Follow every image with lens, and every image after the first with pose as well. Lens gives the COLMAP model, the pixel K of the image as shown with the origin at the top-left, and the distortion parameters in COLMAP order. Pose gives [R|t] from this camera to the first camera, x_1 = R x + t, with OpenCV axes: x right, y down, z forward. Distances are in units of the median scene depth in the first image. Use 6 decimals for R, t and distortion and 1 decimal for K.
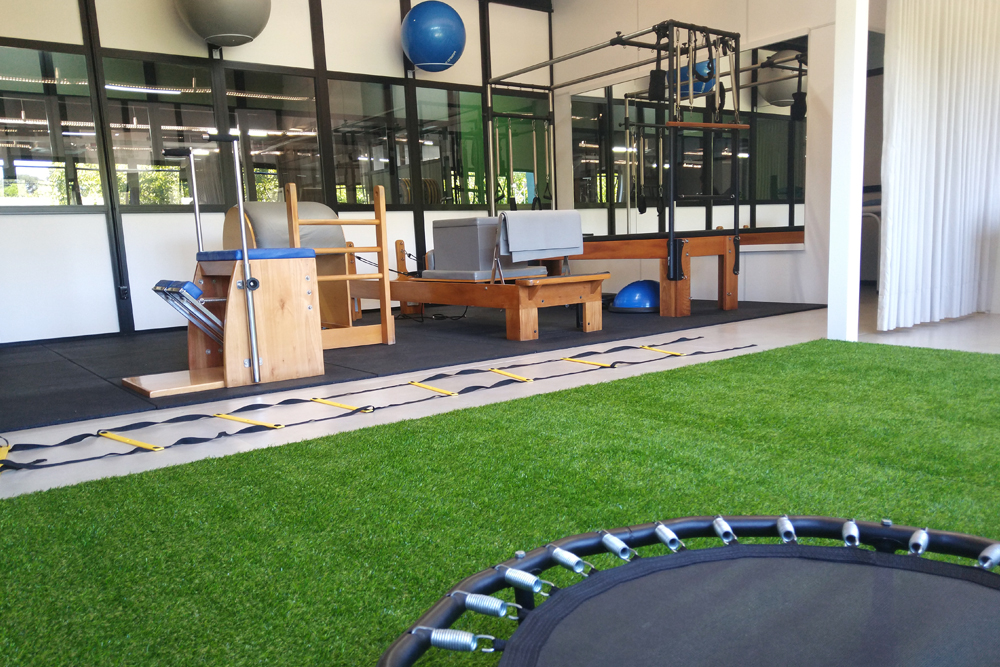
lens RADIAL K [[781.2, 0, 508.1], [0, 781.2, 330.2], [0, 0, 1]] dist [0.050539, -0.094891]
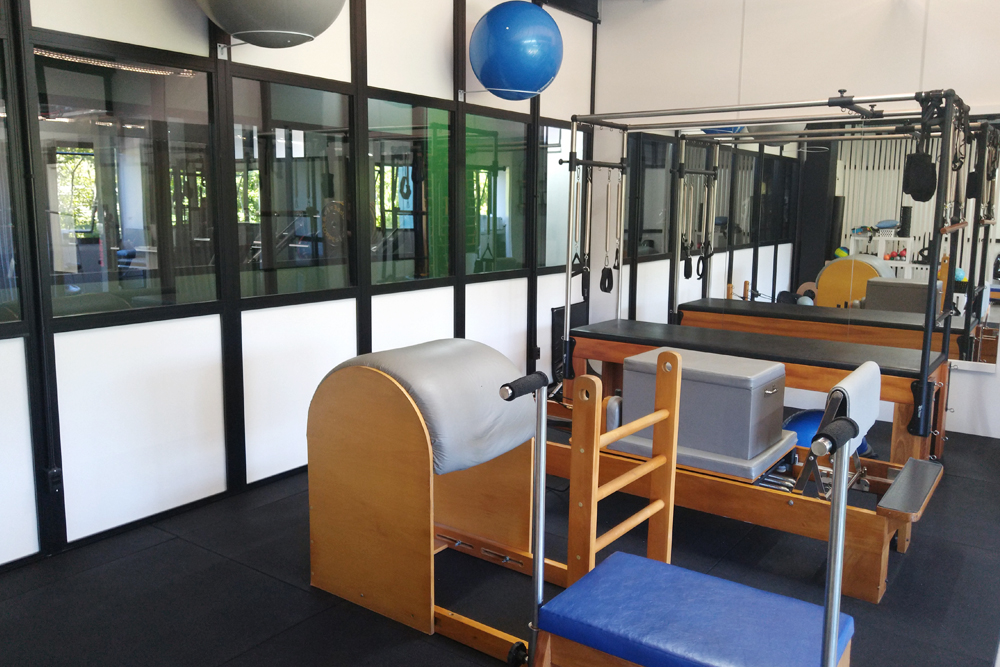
lens RADIAL K [[781.2, 0, 508.1], [0, 781.2, 330.2], [0, 0, 1]] dist [0.050539, -0.094891]
pose [[0.946834, -0.003546, 0.321704, -0.331913], [-0.003818, 0.999745, 0.022256, -0.146932], [-0.321701, -0.022301, 0.946579, 0.350682]]
